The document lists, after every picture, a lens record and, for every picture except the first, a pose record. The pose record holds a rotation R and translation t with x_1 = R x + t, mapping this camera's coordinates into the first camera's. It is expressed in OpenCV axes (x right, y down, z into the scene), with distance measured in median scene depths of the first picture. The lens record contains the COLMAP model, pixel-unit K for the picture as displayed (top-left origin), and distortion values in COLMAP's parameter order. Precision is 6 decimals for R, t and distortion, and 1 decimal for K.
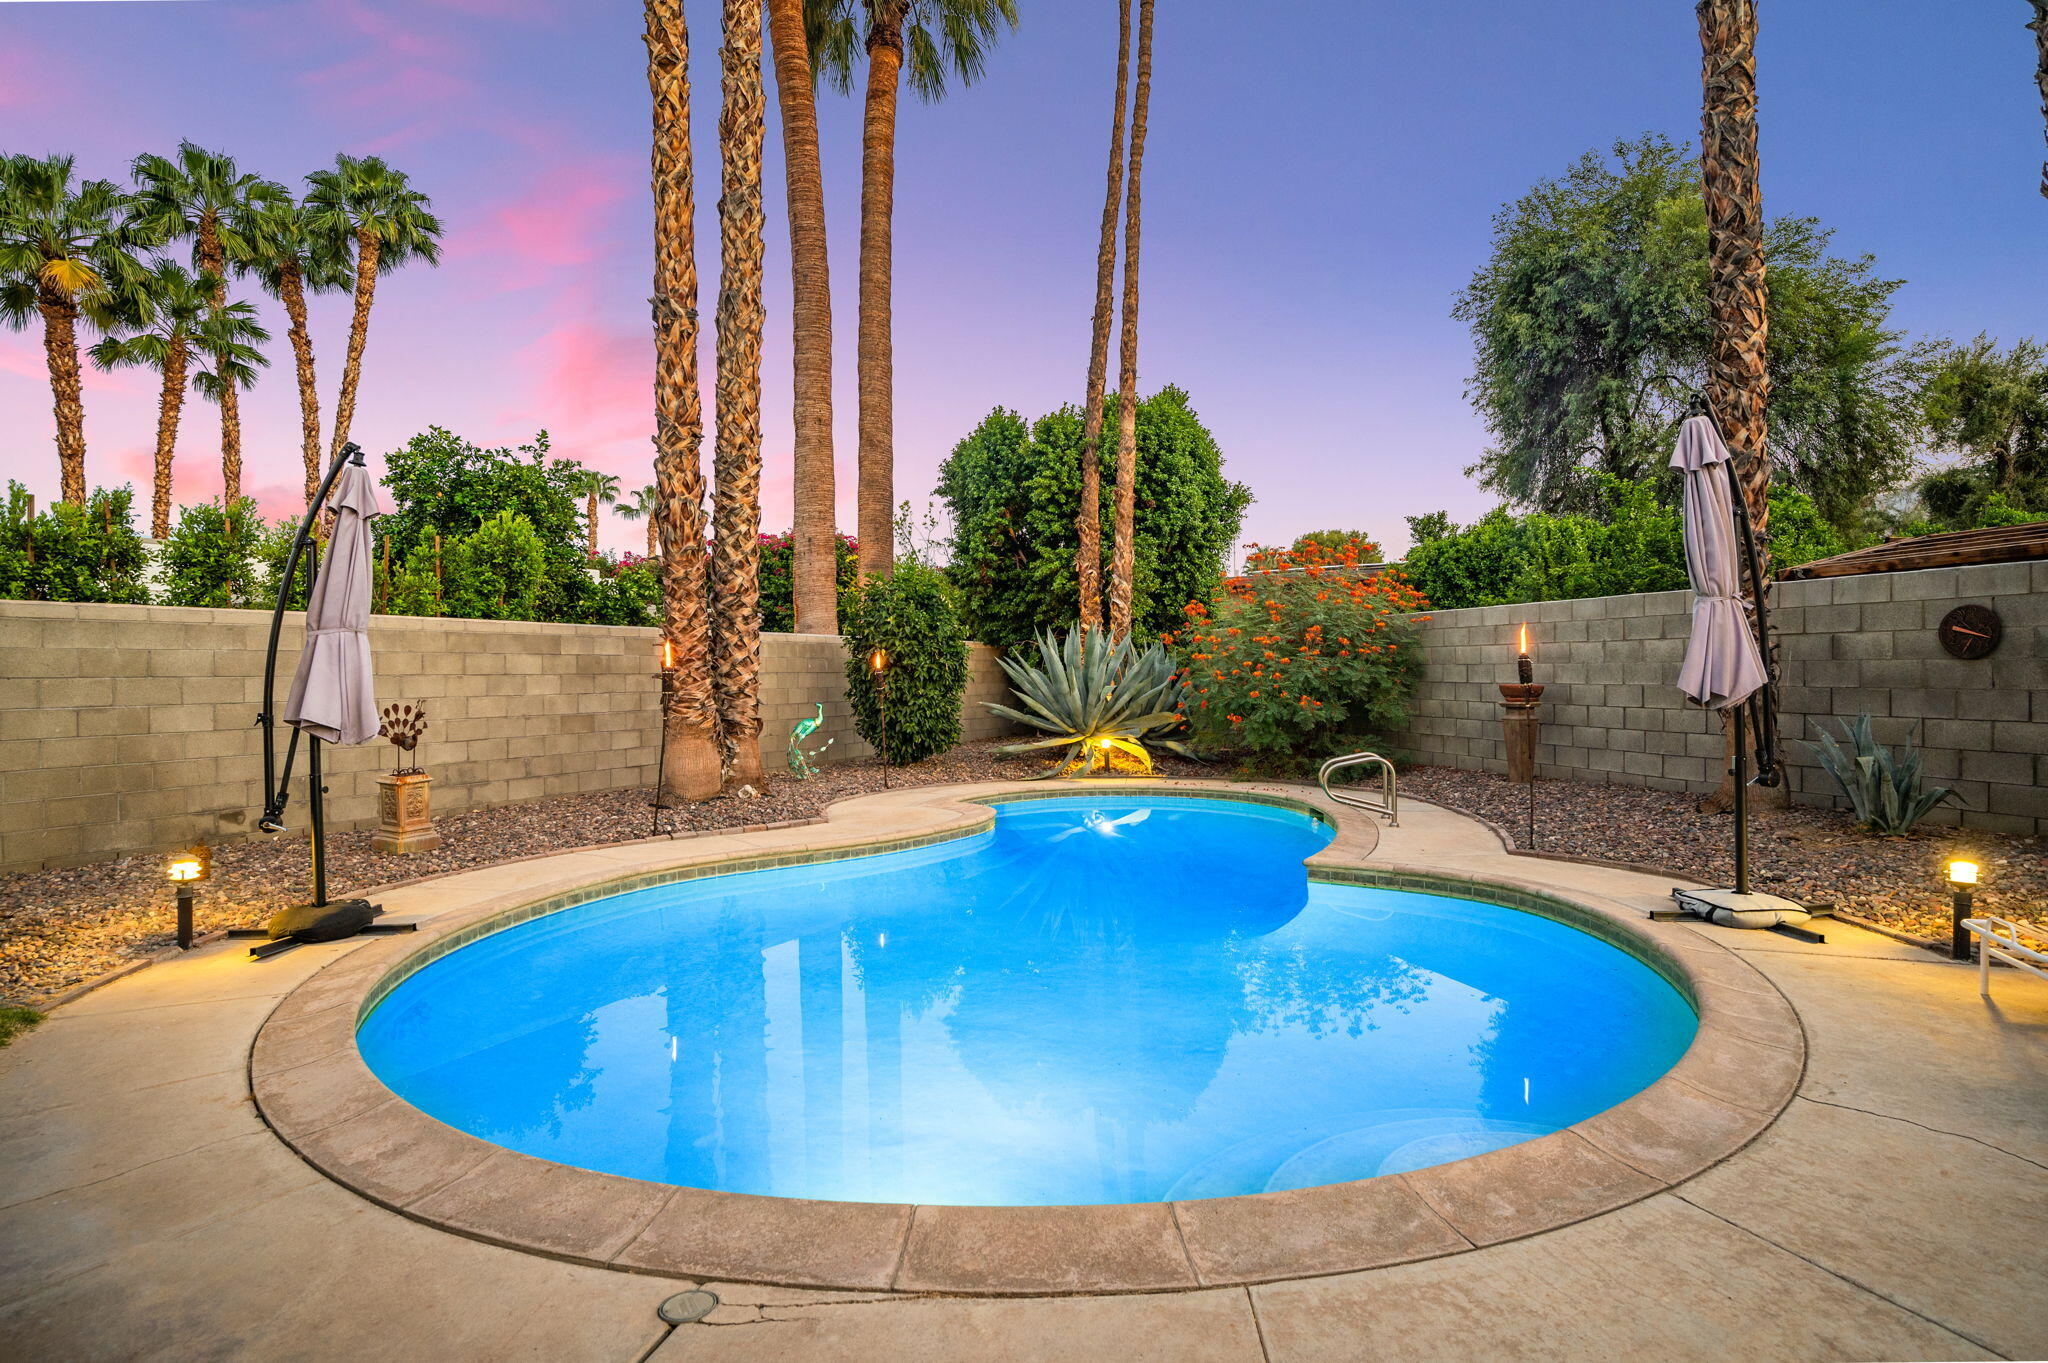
lens RADIAL K [[1054.6, 0, 1021.4], [0, 1054.6, 683.1], [0, 0, 1]] dist [-0.002314, 0.000152]
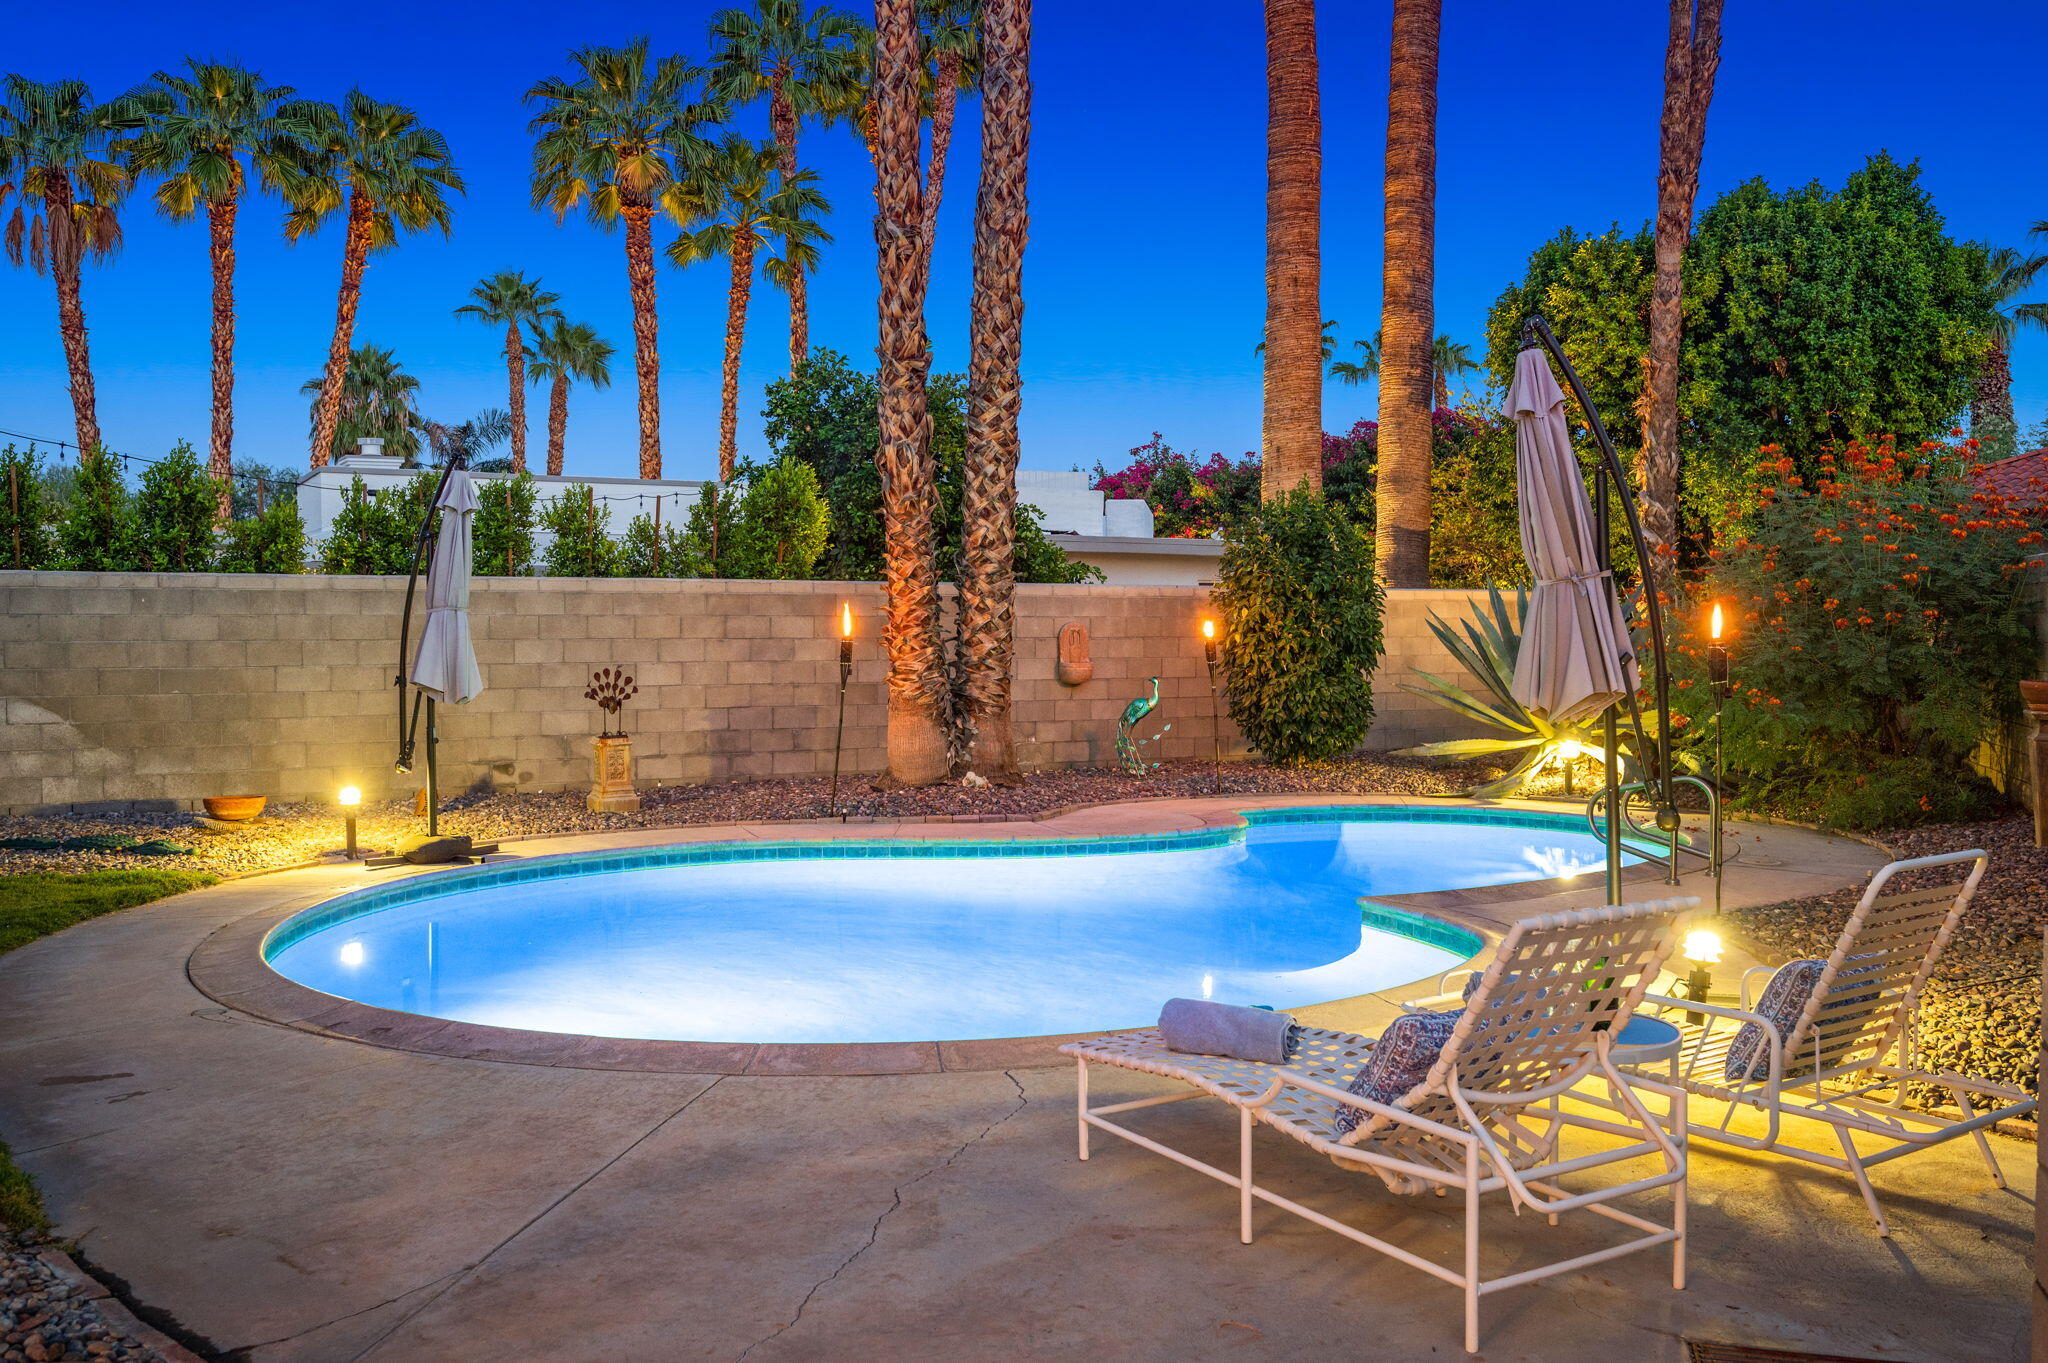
lens RADIAL K [[1772.1, 0, 1018.9], [0, 1772.1, 681.3], [0, 0, 1]] dist [-0.003185, -0.009573]
pose [[0.824648, 0.030002, -0.564850, 0.557956], [-0.014873, 0.999397, 0.031370, -0.021806], [0.565451, -0.017468, 0.824597, -0.159102]]
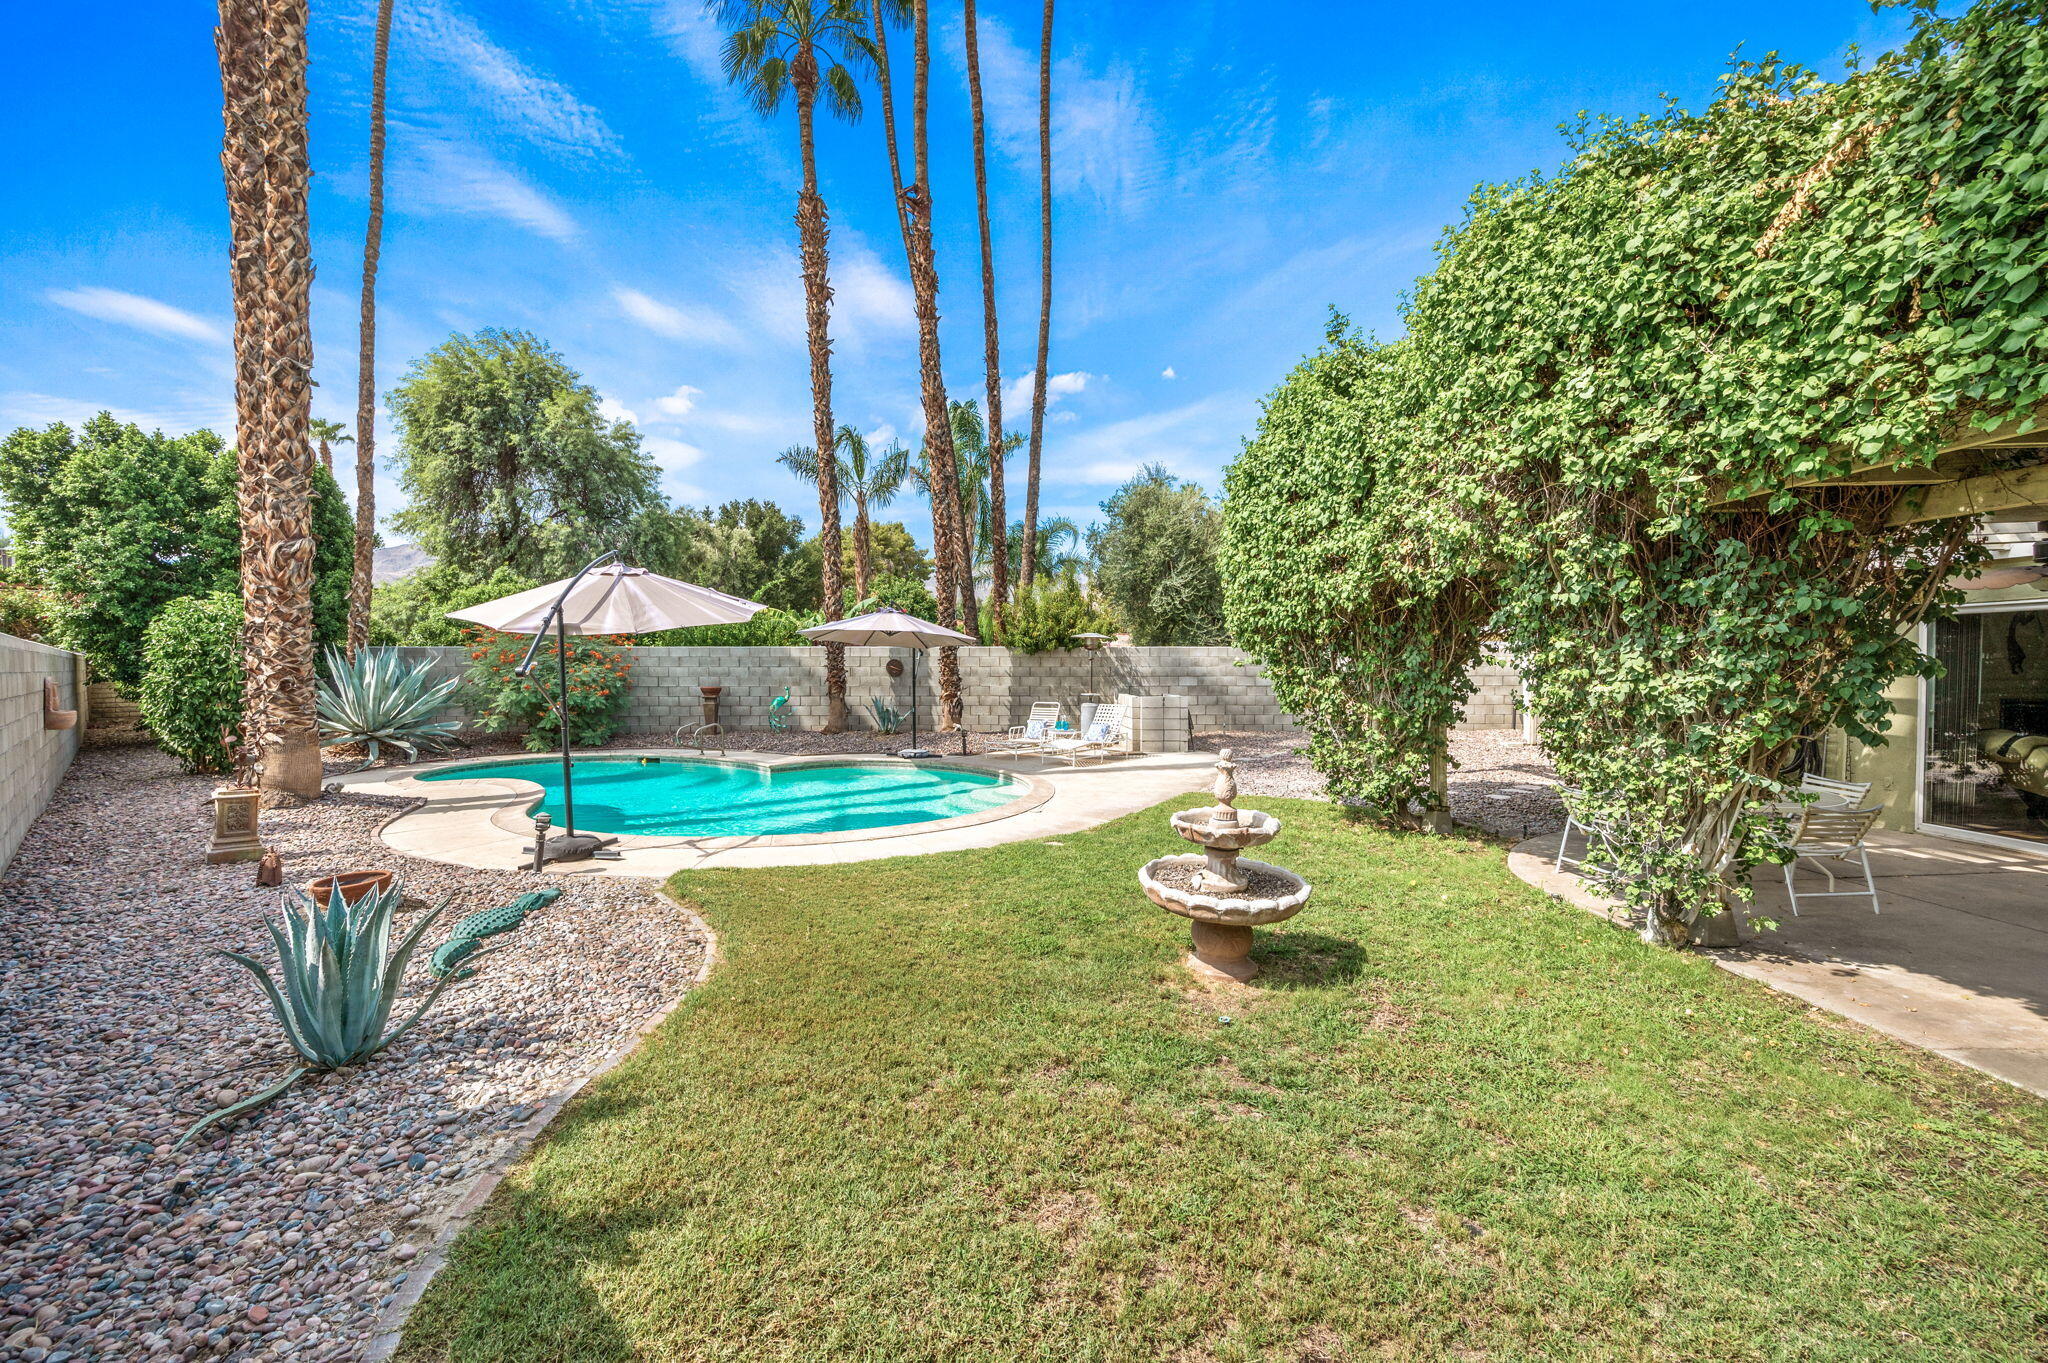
lens RADIAL K [[812.6, 0, 1017.4], [0, 812.6, 688.1], [0, 0, 1]] dist [-0.000235, 0.000366]
pose [[0.260093, -0.019058, 0.965396, -0.906426], [0.010199, 0.999804, 0.016990, -0.017287], [-0.965530, 0.005427, 0.260236, 0.009475]]
